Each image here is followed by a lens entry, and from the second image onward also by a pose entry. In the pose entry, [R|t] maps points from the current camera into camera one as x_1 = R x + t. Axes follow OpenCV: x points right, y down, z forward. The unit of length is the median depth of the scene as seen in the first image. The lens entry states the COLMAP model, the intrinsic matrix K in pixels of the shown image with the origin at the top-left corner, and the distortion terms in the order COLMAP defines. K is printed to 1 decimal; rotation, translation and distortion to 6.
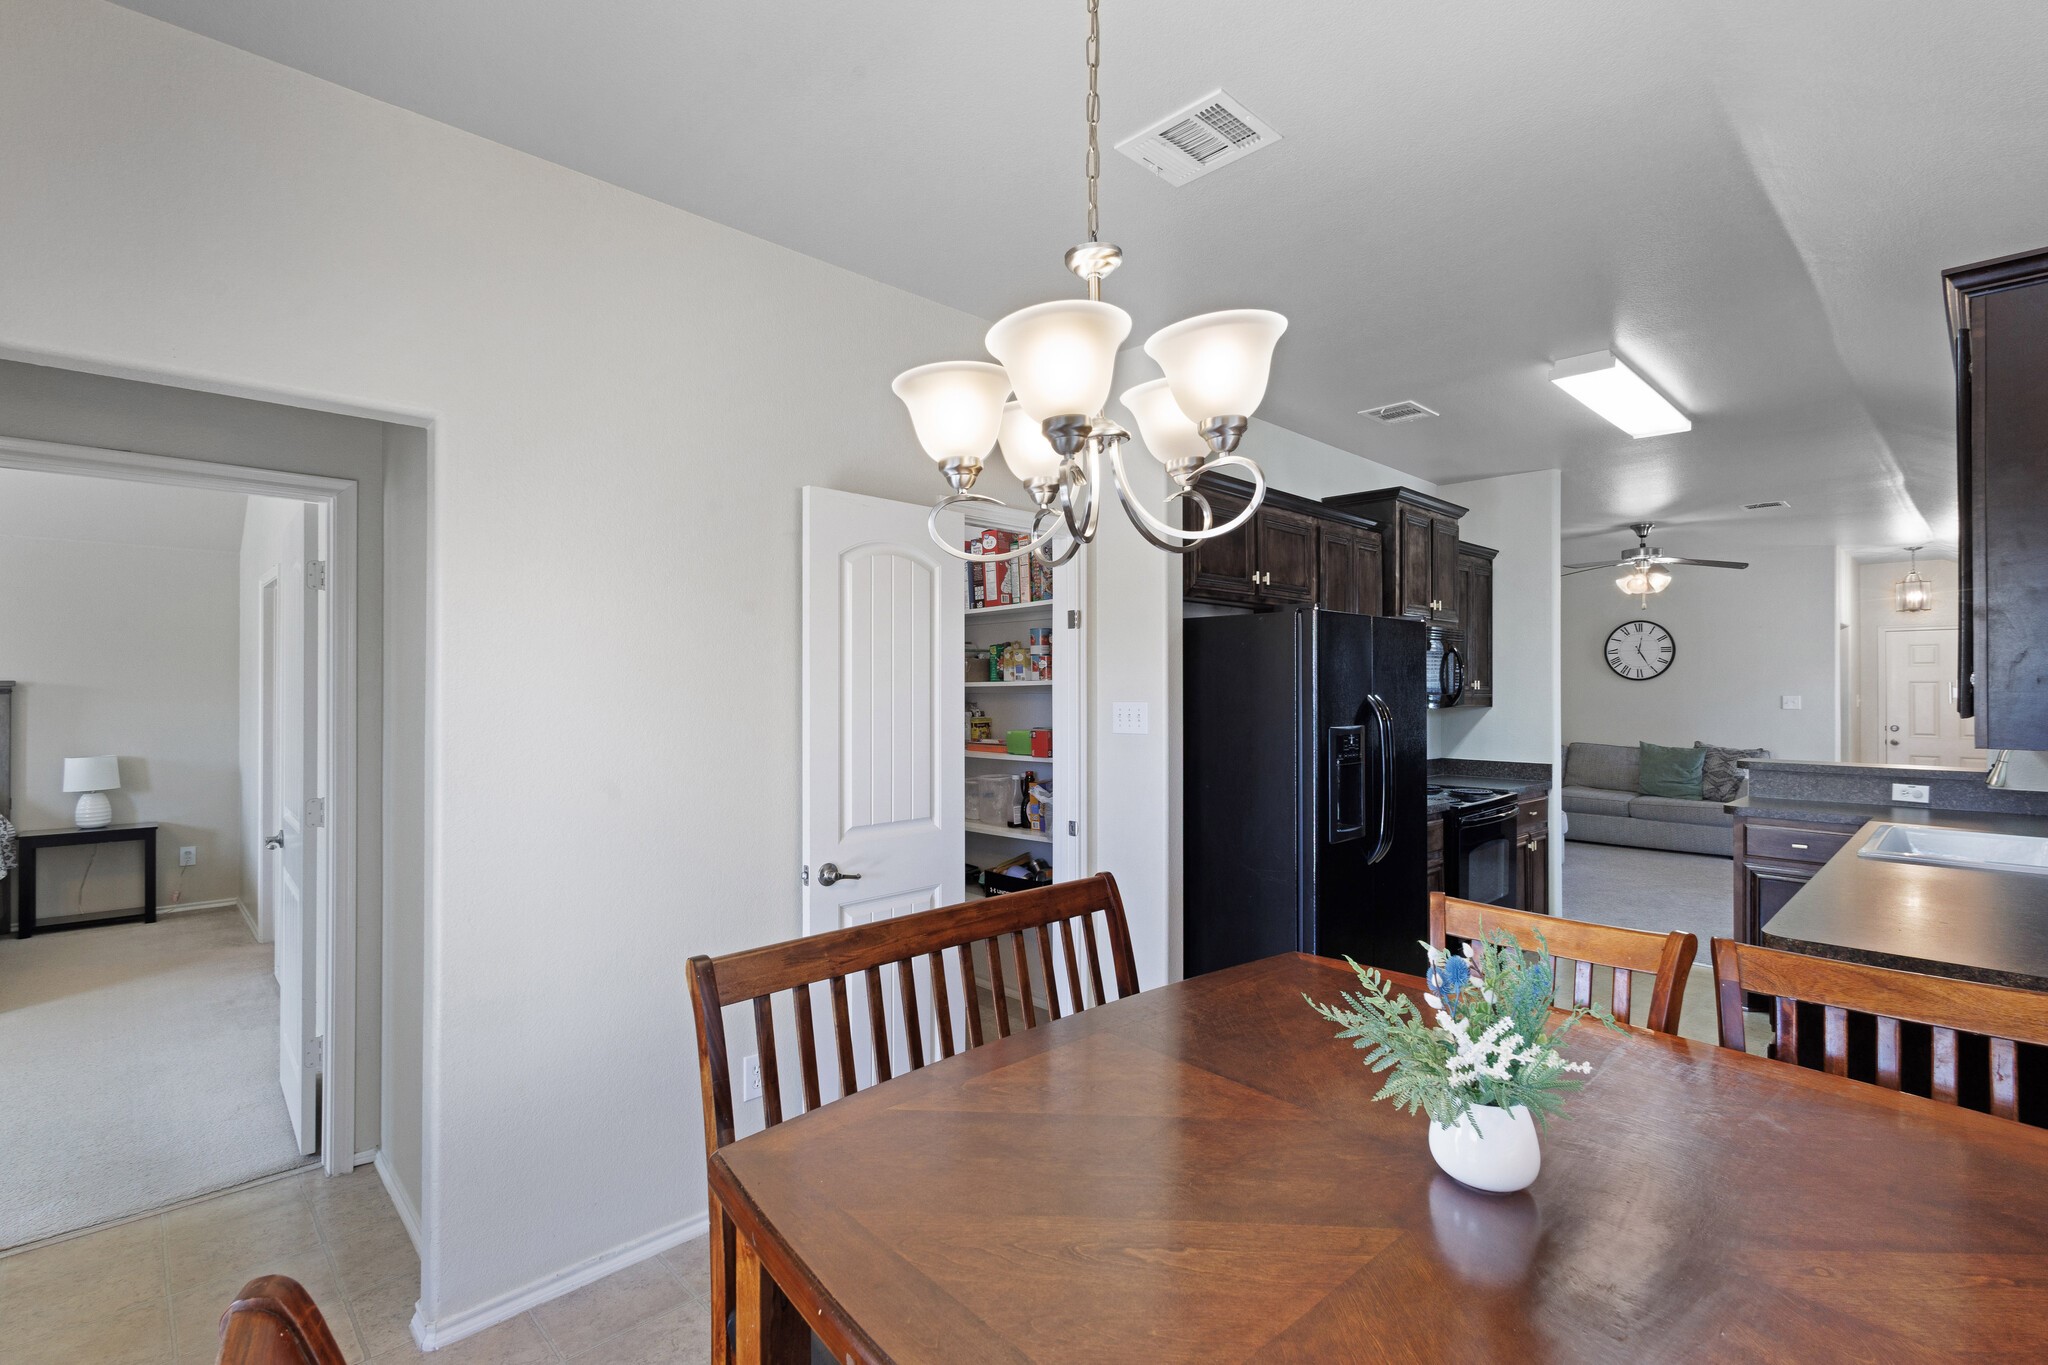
lens RADIAL K [[934.1, 0, 1021.9], [0, 934.1, 682.3], [0, 0, 1]] dist [0.005396, -0.000787]
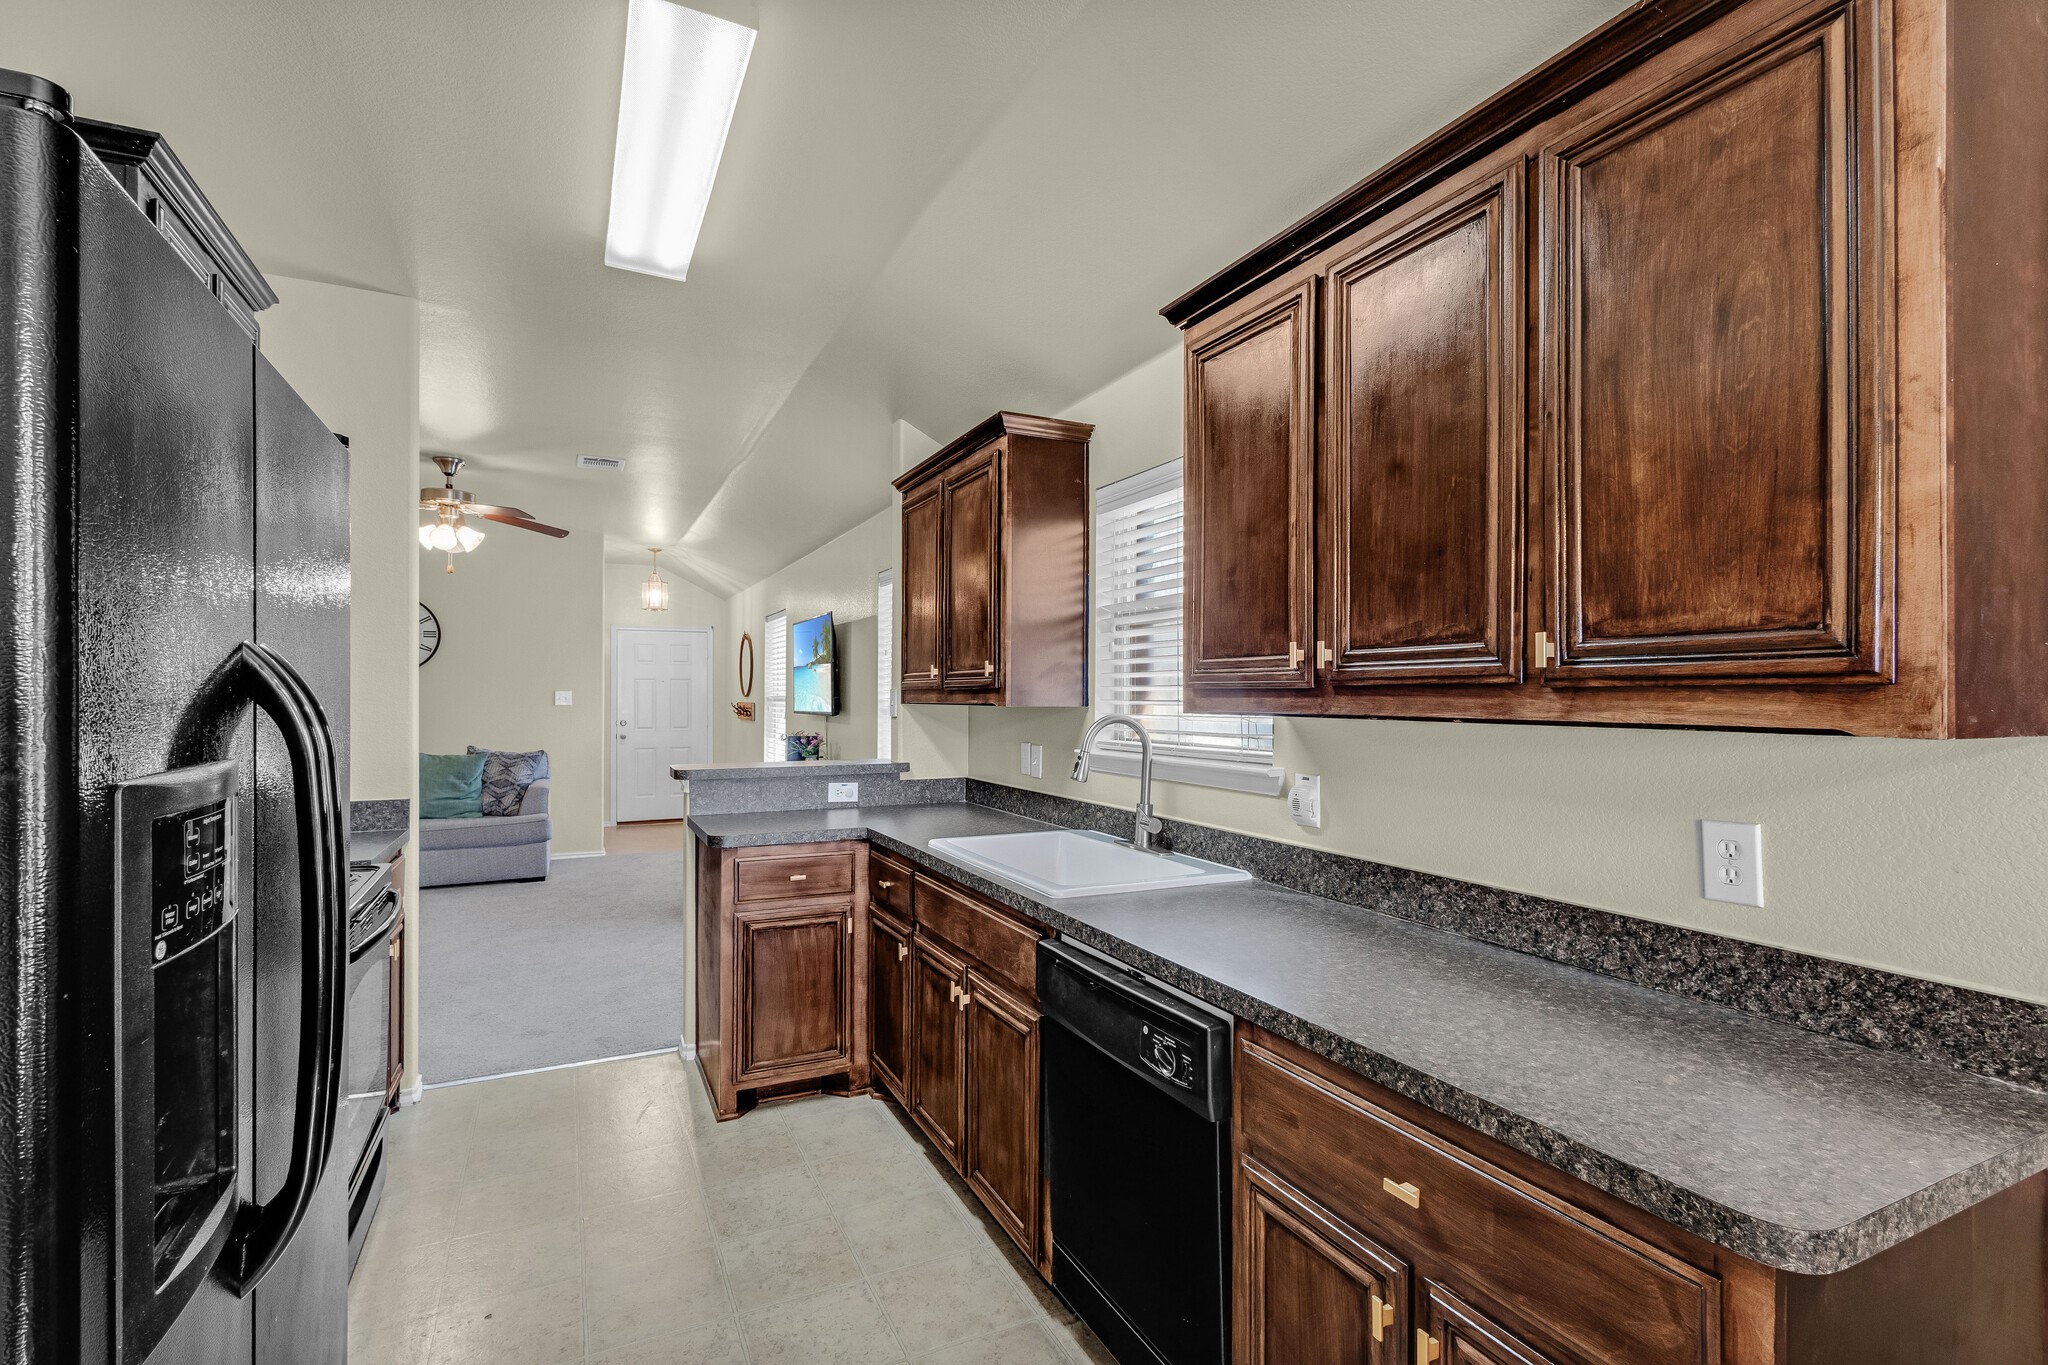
lens RADIAL K [[941.2, 0, 1025.8], [0, 941.2, 692.1], [0, 0, 1]] dist [-0.014115, -0.000528]
pose [[0.296721, 0.000281, 0.954964, 0.075585], [-0.006545, 0.999977, 0.001739, 0.010671], [-0.954942, -0.006767, 0.296716, 0.286288]]
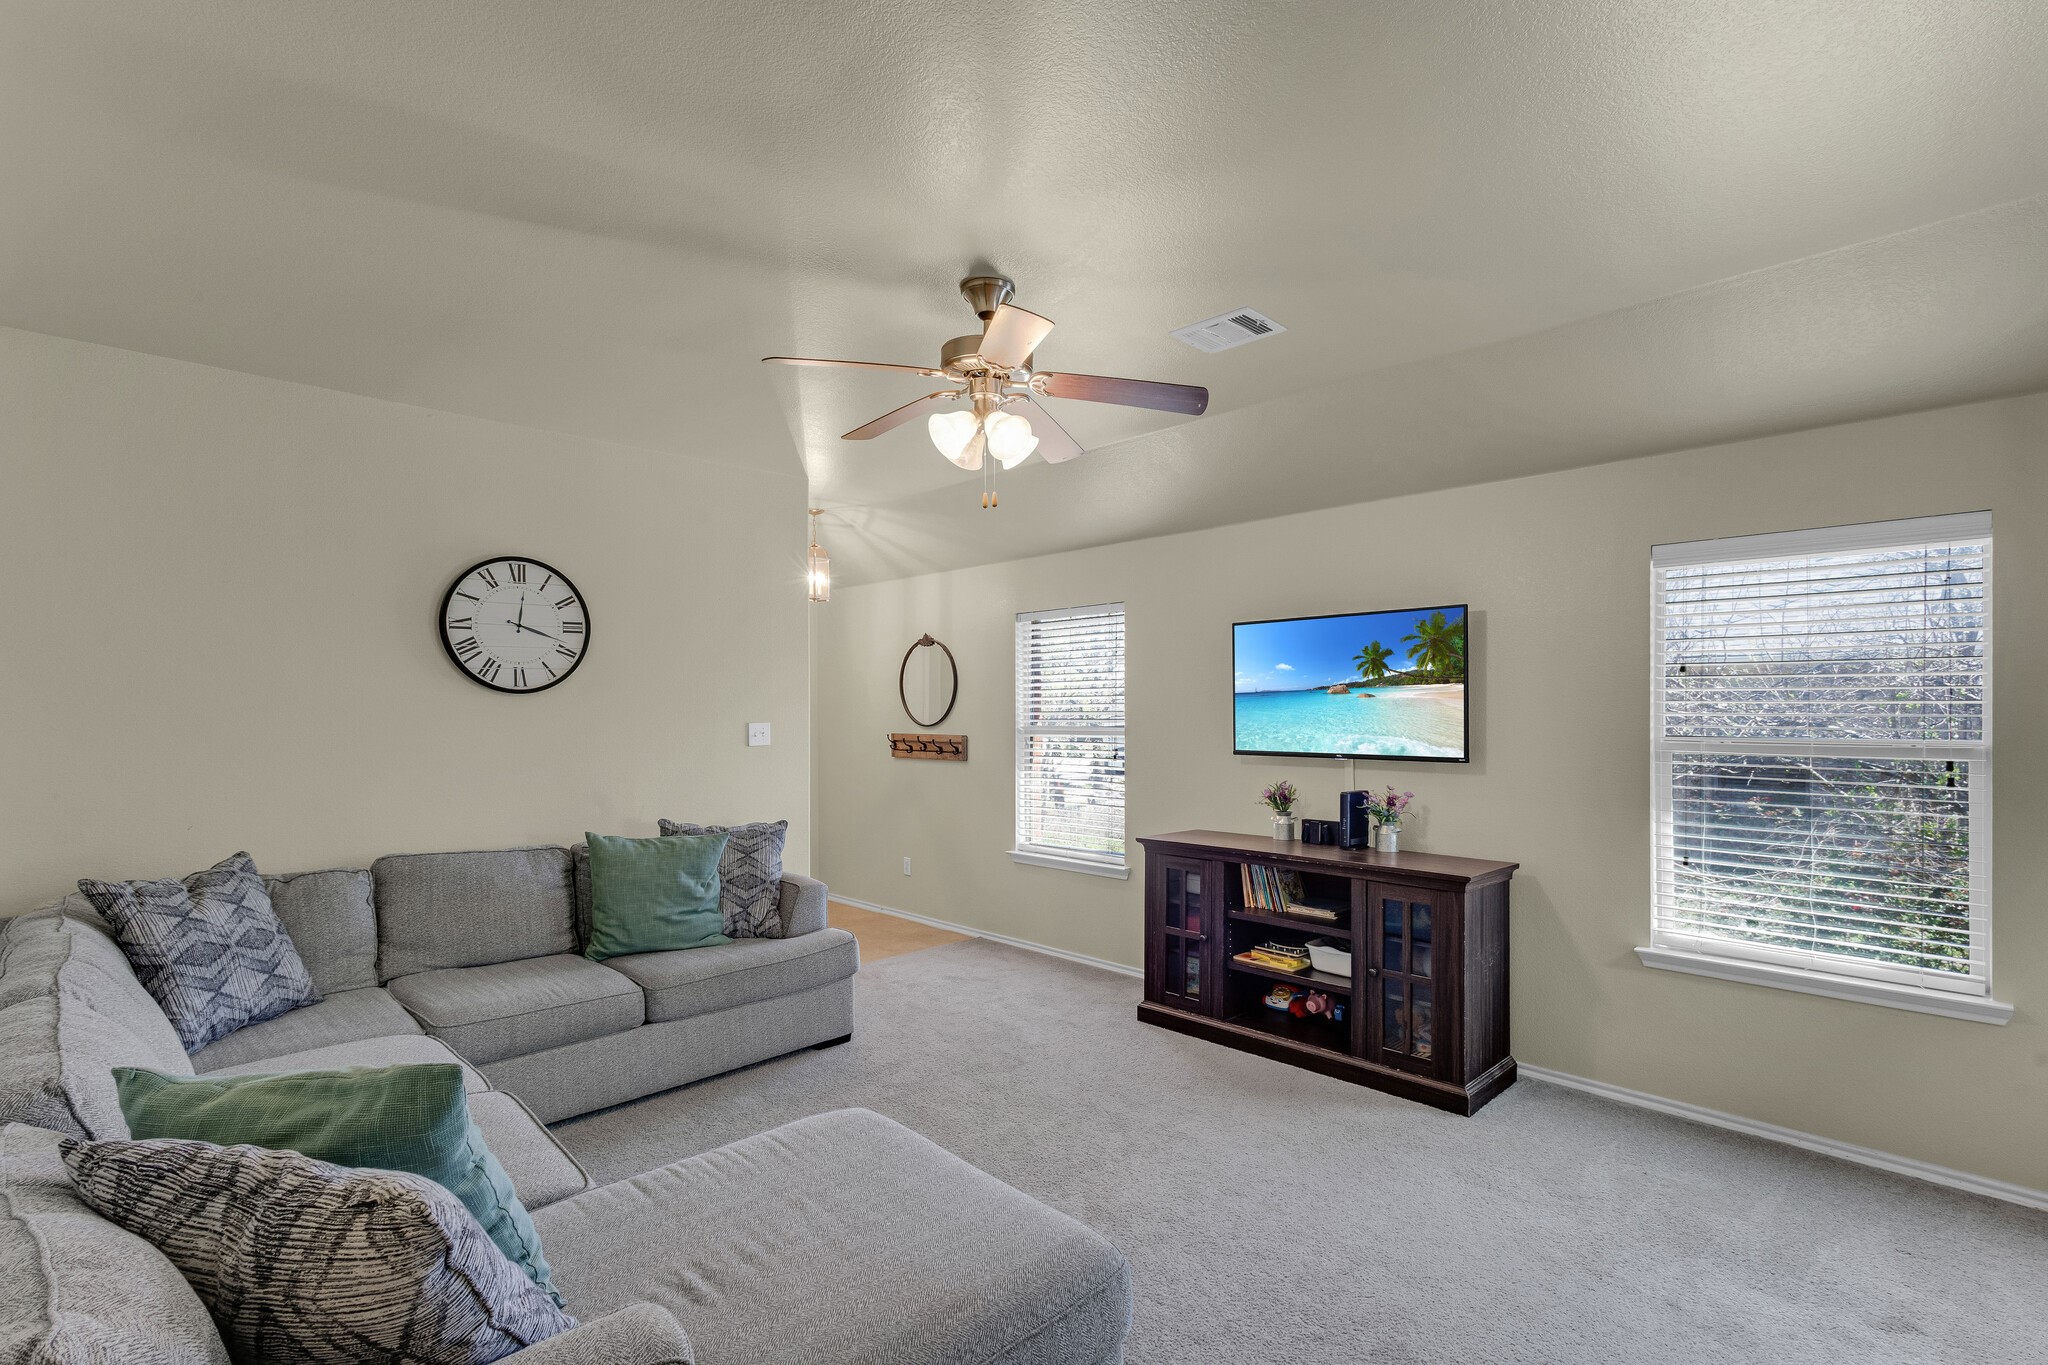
lens RADIAL K [[941.2, 0, 1007.1], [0, 941.2, 715.9], [0, 0, 1]] dist [-0.014115, -0.000528]
pose [[0.001853, -0.012601, 0.999919, 0.233080], [-0.007301, 0.999894, 0.012614, 0.001650], [-0.999972, -0.007324, 0.001761, 0.825275]]
